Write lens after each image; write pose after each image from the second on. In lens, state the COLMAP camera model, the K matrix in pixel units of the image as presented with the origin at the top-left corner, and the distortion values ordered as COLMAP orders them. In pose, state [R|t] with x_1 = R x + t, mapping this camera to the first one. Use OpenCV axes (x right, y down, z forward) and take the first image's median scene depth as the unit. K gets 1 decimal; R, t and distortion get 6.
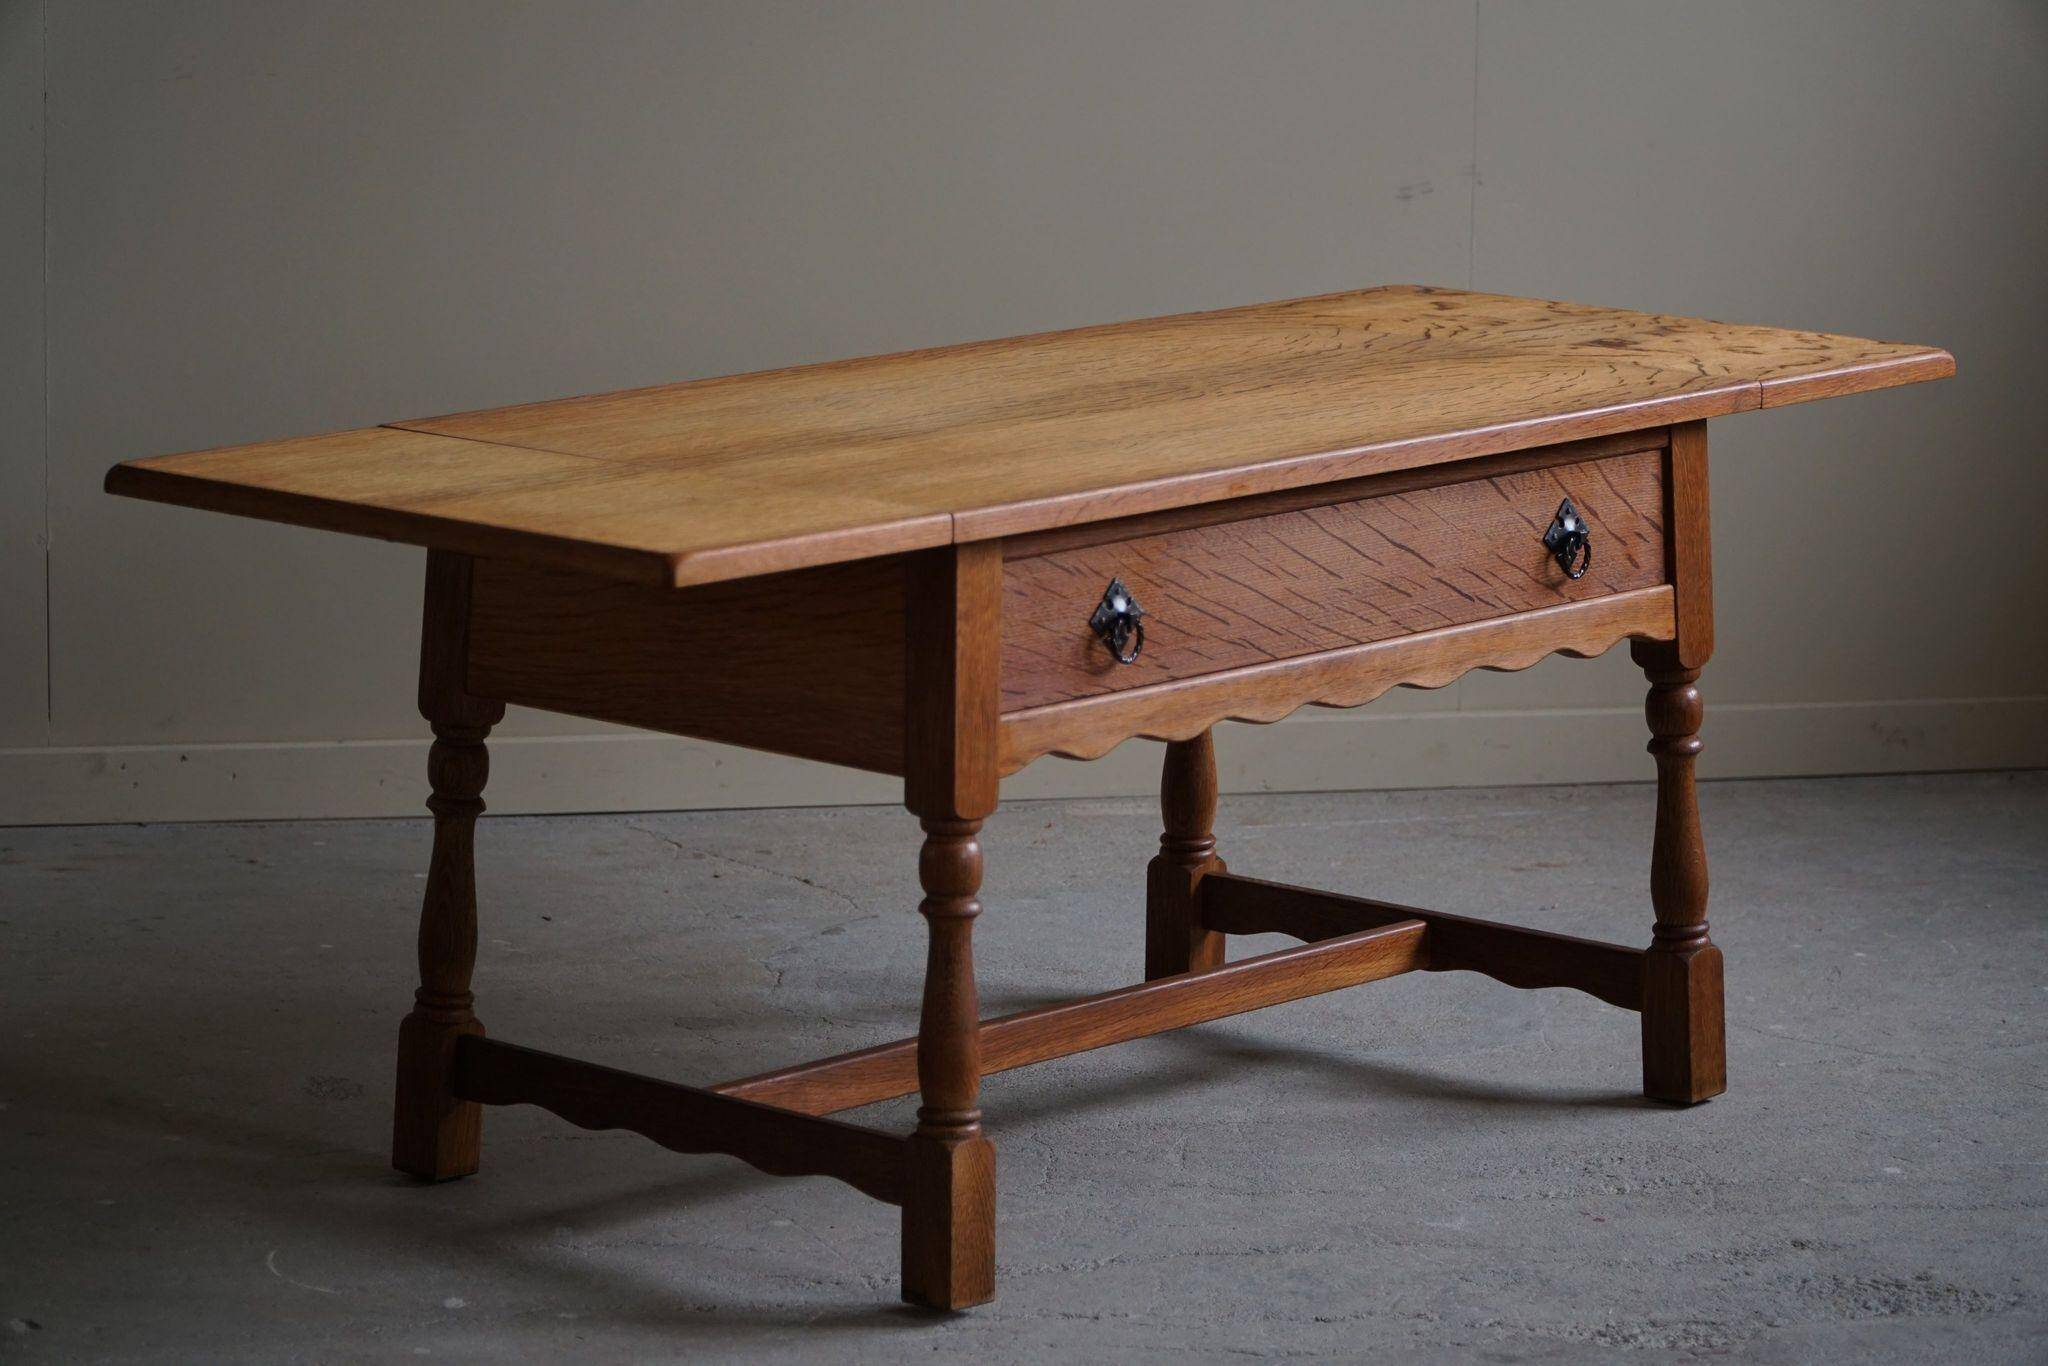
lens RADIAL K [[7771.6, 0, 1019.7], [0, 7771.6, 408.1], [0, 0, 1]] dist [-0.537736, -1.744017]
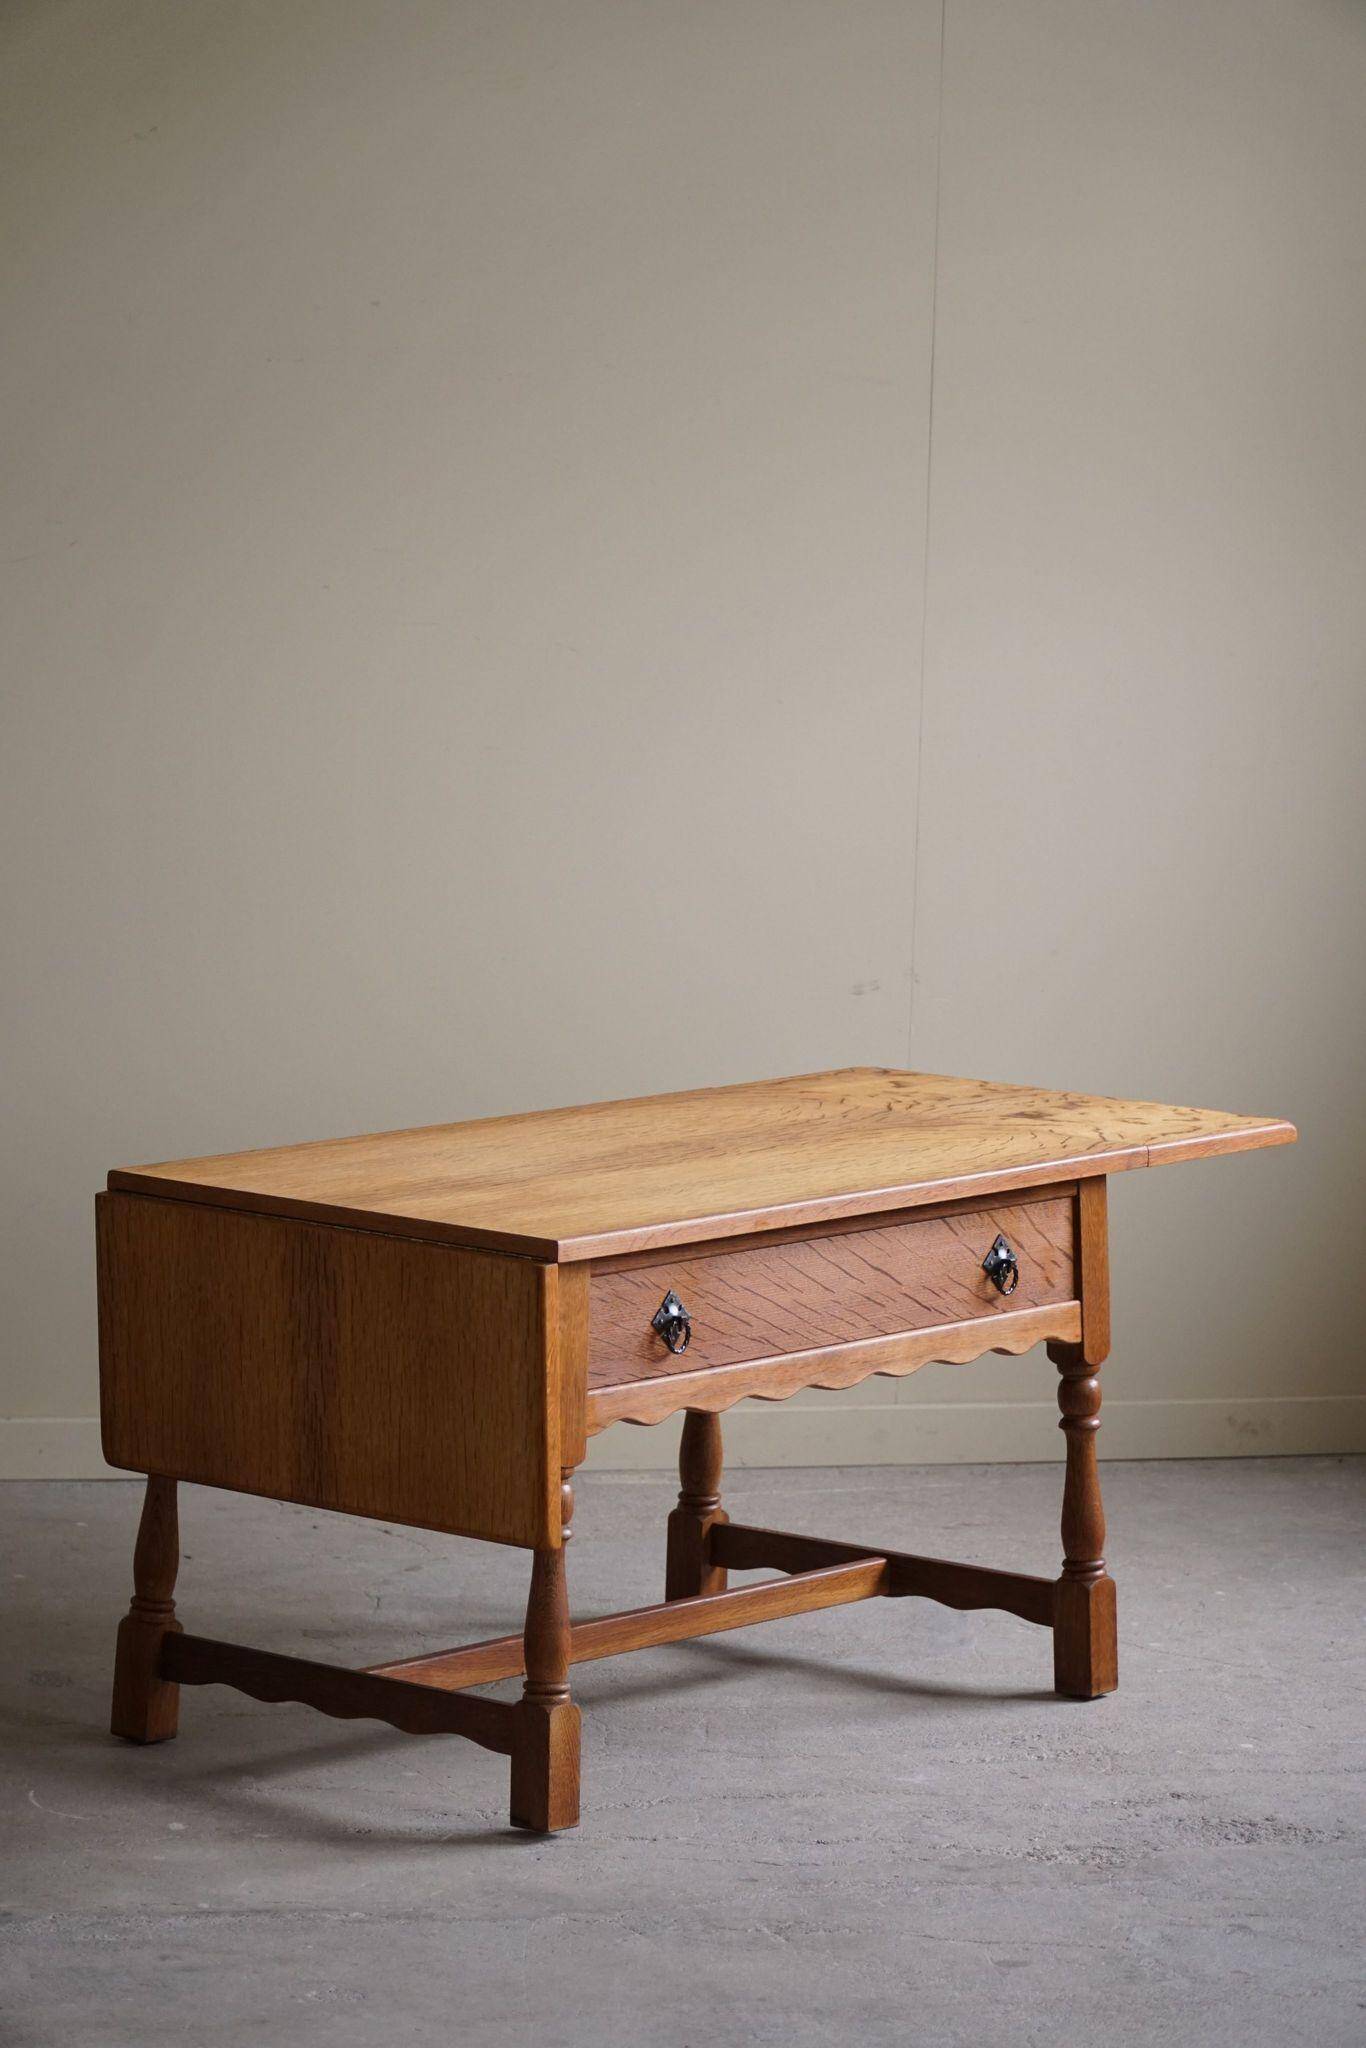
lens RADIAL K [[7771.6, 0, 683.0], [0, 7771.6, 1024.0], [0, 0, 1]] dist [-0.537736, -1.744017]
pose [[0.999094, 0.009142, 0.041559, -0.039121], [-0.008492, 0.999839, -0.015778, -0.002849], [-0.041697, 0.015410, 0.999011, -0.321741]]
